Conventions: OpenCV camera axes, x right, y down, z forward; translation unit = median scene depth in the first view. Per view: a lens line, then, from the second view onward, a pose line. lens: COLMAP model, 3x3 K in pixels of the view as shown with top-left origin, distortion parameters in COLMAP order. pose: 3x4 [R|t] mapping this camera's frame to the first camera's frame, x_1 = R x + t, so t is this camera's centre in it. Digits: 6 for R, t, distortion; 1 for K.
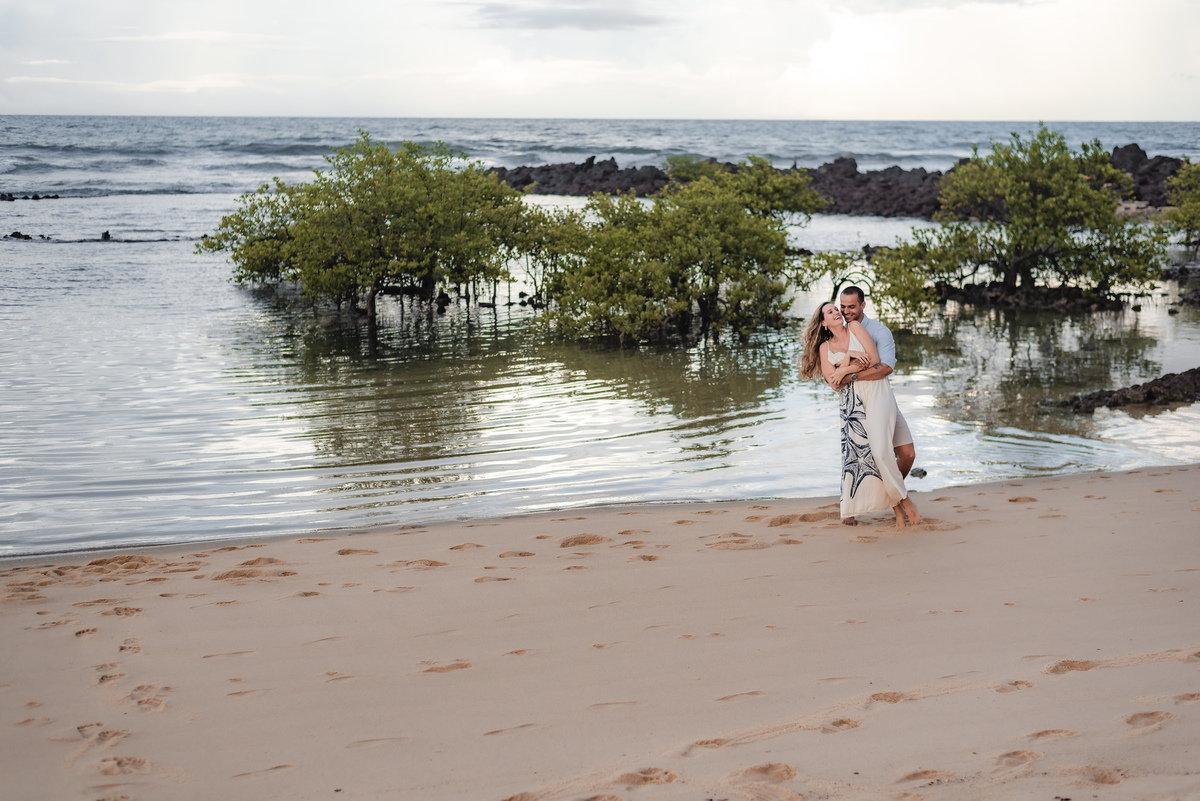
lens RADIAL K [[1746.8, 0, 599.4], [0, 1746.8, 373.1], [0, 0, 1]] dist [0.007434, 0.026603]
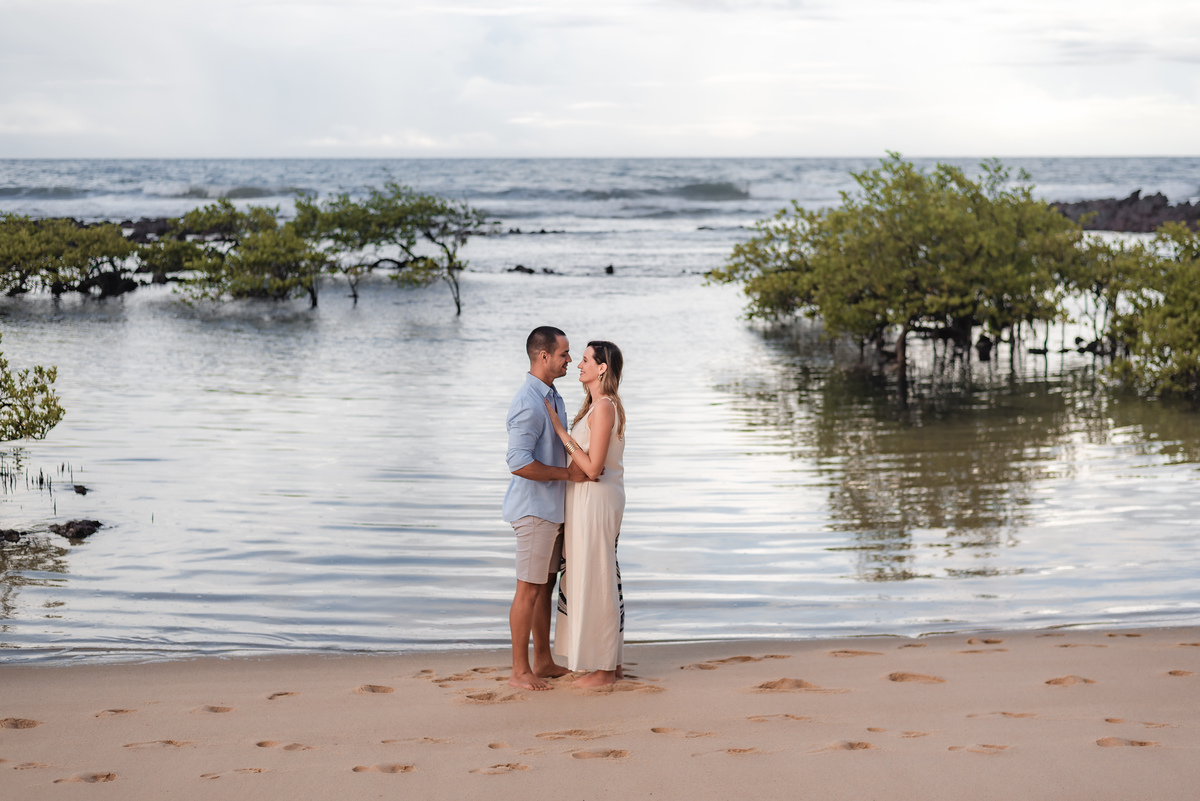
lens RADIAL K [[1784.7, 0, 635.3], [0, 1784.7, 403.1], [0, 0, 1]] dist [0.011579, 0.004208]
pose [[0.965772, 0.030208, -0.257629, -0.028601], [-0.033020, 0.999433, -0.006597, -0.001499], [0.257284, 0.014878, 0.966221, 0.112981]]
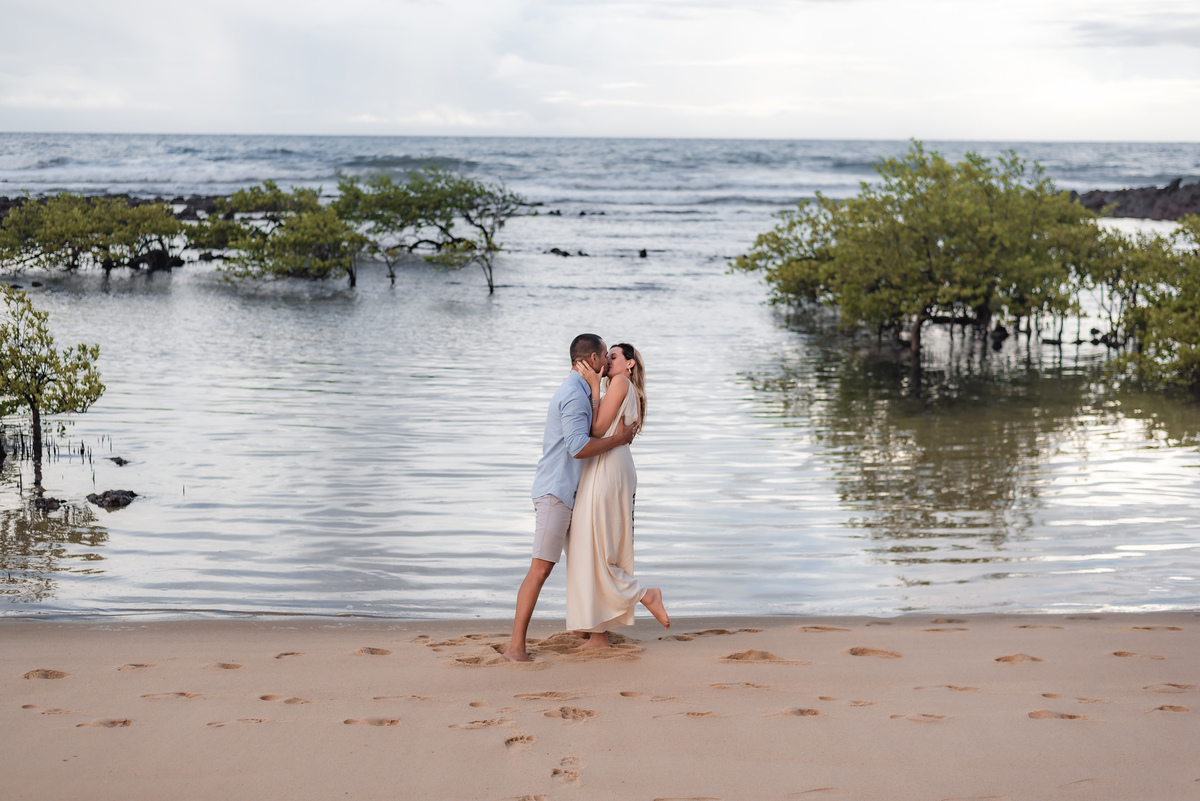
lens RADIAL K [[1784.3, 0, 601.8], [0, 1784.3, 392.9], [0, 0, 1]] dist [0.010245, 0.018326]
pose [[0.952408, 0.047898, -0.301041, -0.009132], [-0.049715, 0.998762, 0.001624, -0.003982], [0.300746, 0.013419, 0.953610, 0.091268]]
